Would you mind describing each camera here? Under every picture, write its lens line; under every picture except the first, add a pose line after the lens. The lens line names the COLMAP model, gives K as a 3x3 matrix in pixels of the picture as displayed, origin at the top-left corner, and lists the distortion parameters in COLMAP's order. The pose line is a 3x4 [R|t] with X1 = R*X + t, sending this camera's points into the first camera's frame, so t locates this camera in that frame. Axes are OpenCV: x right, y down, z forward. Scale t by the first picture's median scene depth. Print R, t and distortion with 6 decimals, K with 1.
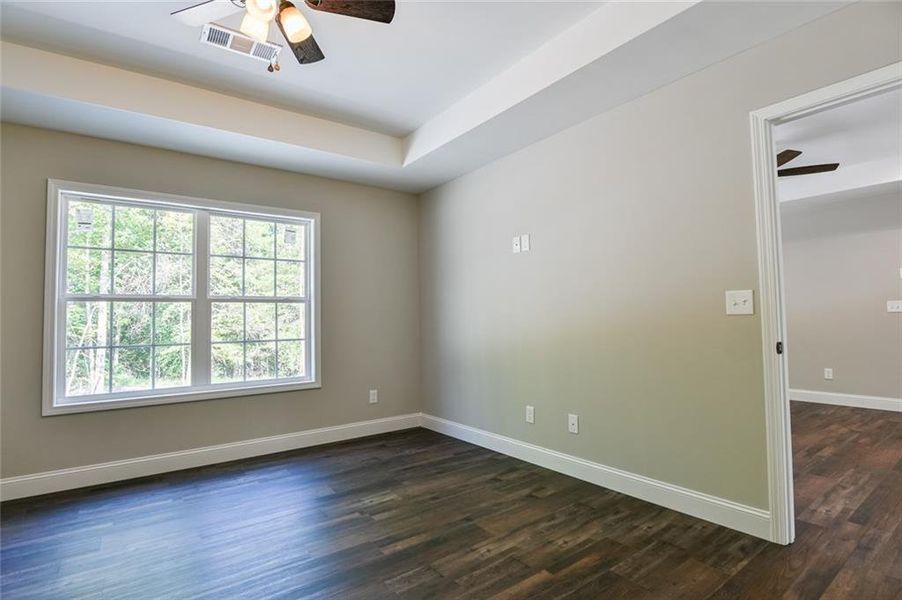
lens RADIAL K [[445.6, 0, 453.0], [0, 445.6, 299.0], [0, 0, 1]] dist [-0.016173, -0.000809]
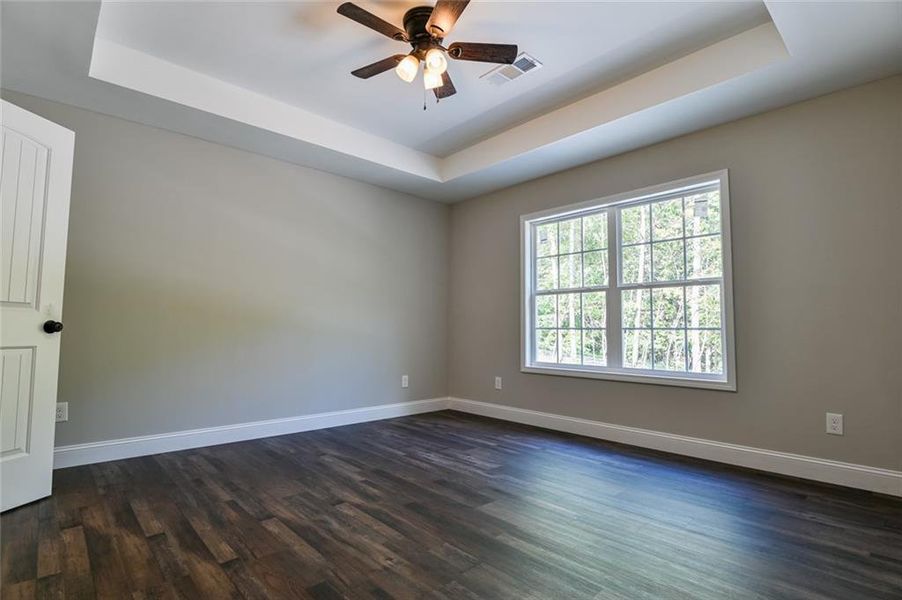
lens RADIAL K [[445.6, 0, 446.8], [0, 445.6, 300.1], [0, 0, 1]] dist [-0.016173, -0.000809]
pose [[0.093489, -0.046092, -0.994553, 0.456338], [0.041194, 0.998252, -0.042391, 0.056131], [0.994768, -0.037006, 0.095224, 0.461471]]
